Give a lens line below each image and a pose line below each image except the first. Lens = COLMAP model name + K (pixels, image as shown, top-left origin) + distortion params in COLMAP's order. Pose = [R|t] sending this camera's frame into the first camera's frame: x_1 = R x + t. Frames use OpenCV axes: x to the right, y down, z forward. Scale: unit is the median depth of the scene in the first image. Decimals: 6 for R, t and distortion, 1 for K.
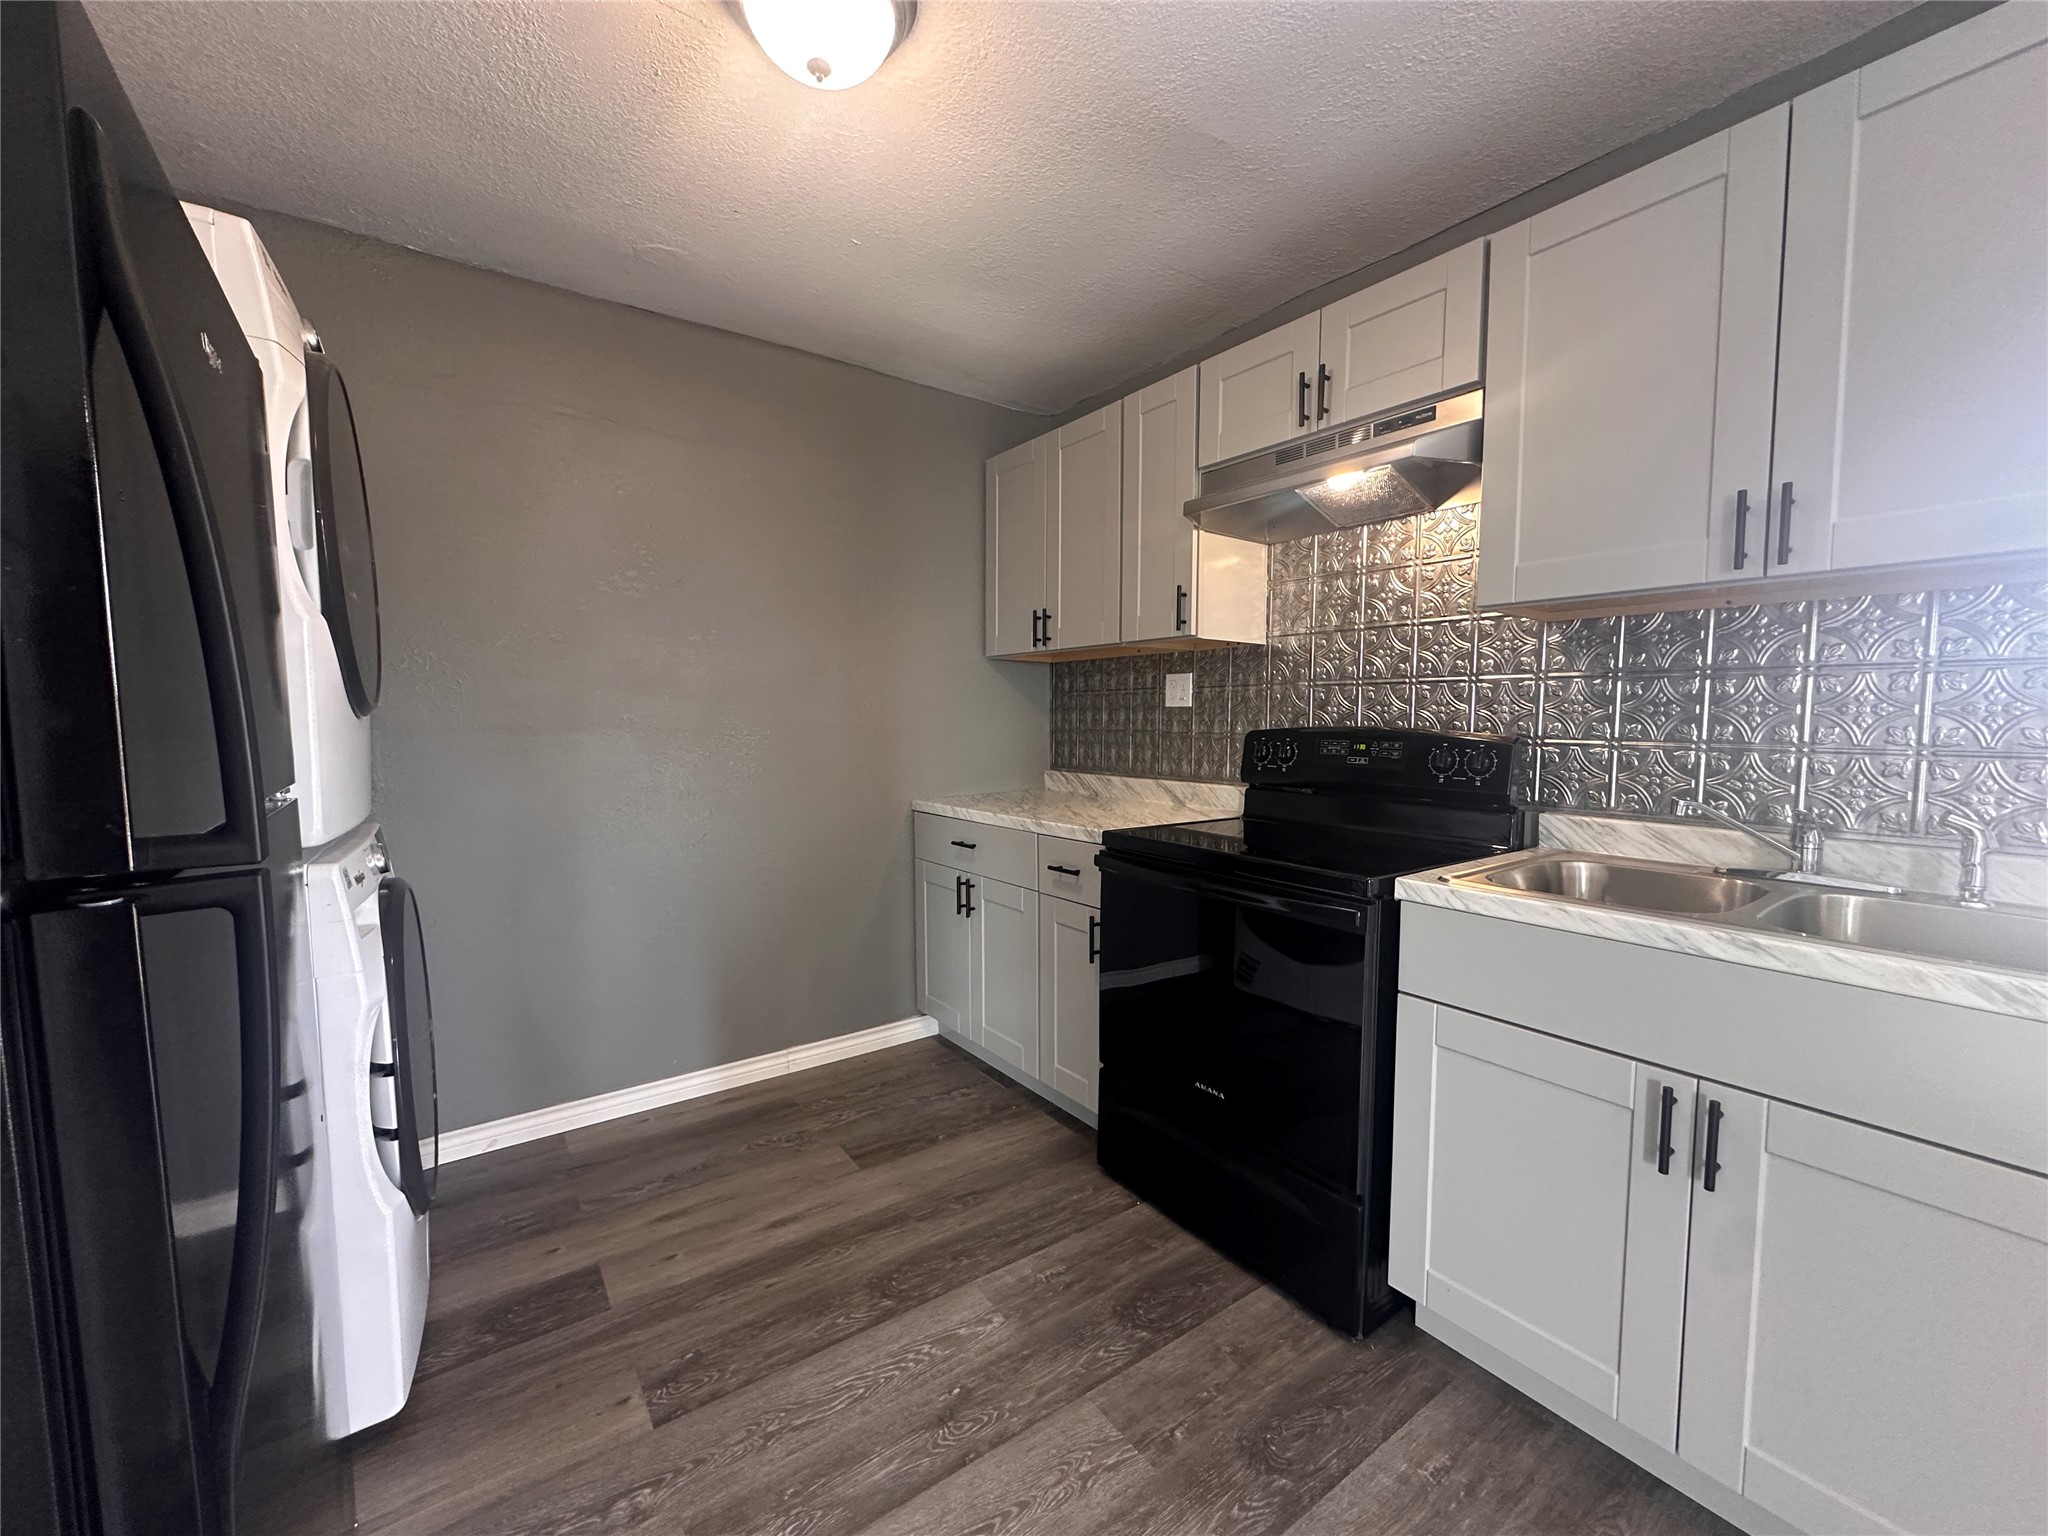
lens RADIAL K [[816.1, 0, 1024.0], [0, 816.1, 768.0], [0, 0, 1]] dist [-0.001980, -0.000363]
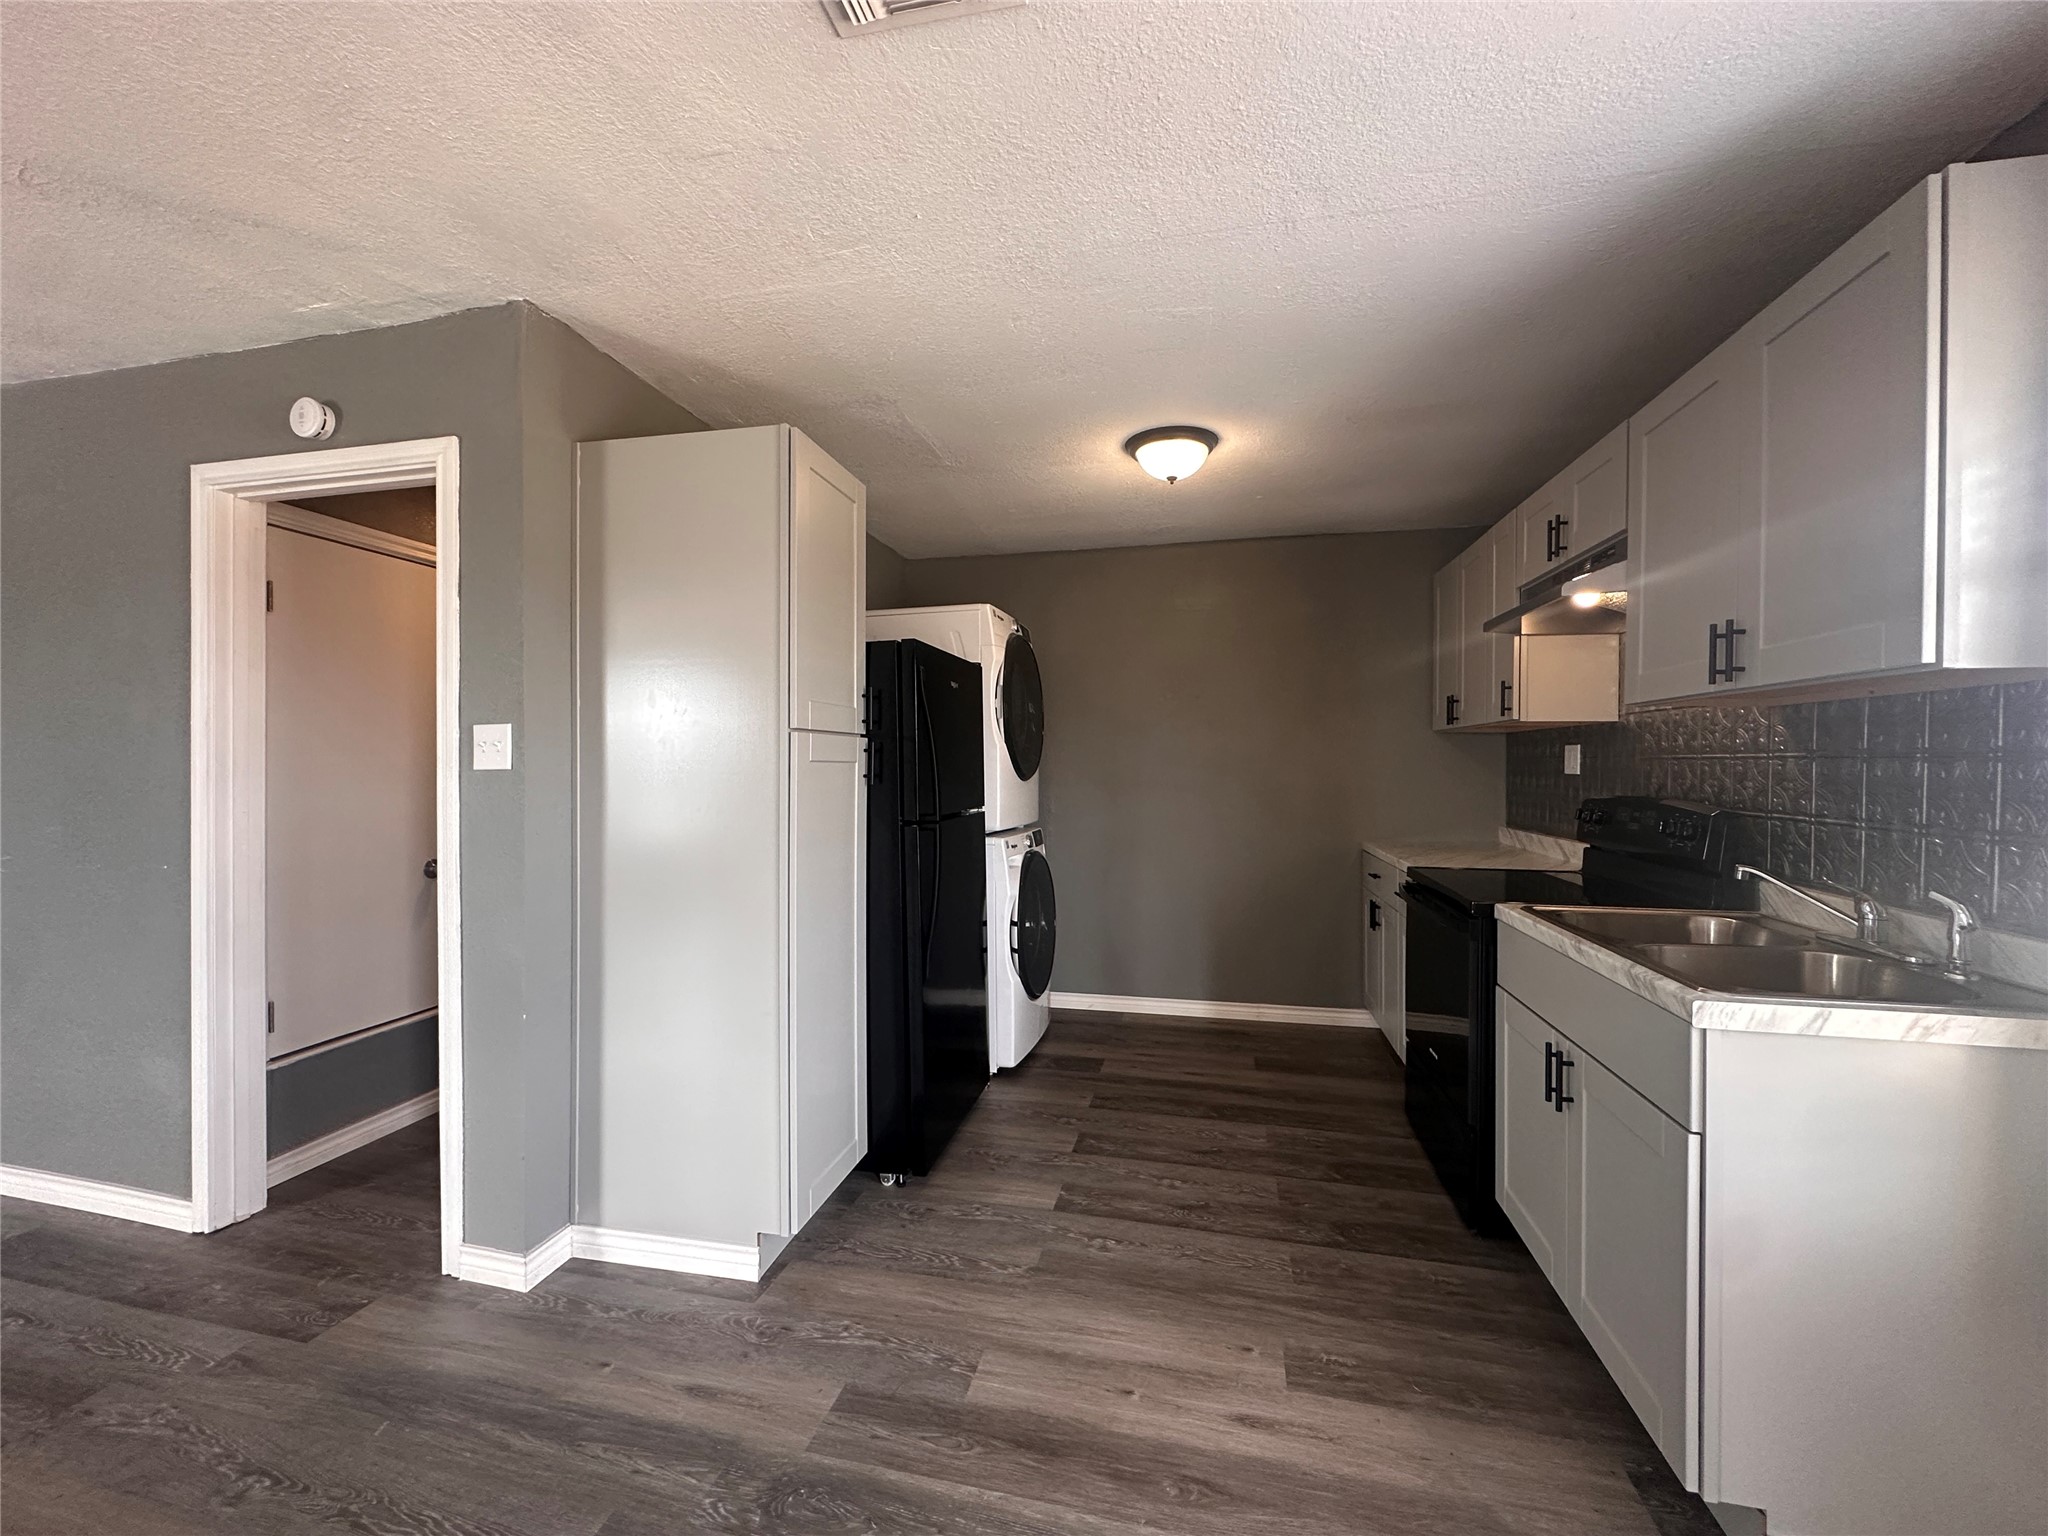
lens RADIAL K [[816.1, 0, 1024.0], [0, 816.1, 768.0], [0, 0, 1]] dist [-0.001980, -0.000363]
pose [[0.662955, 0.003414, -0.748652, 0.841118], [-0.046240, 0.998267, -0.036394, -0.010992], [0.747230, 0.058745, 0.661964, -0.501100]]
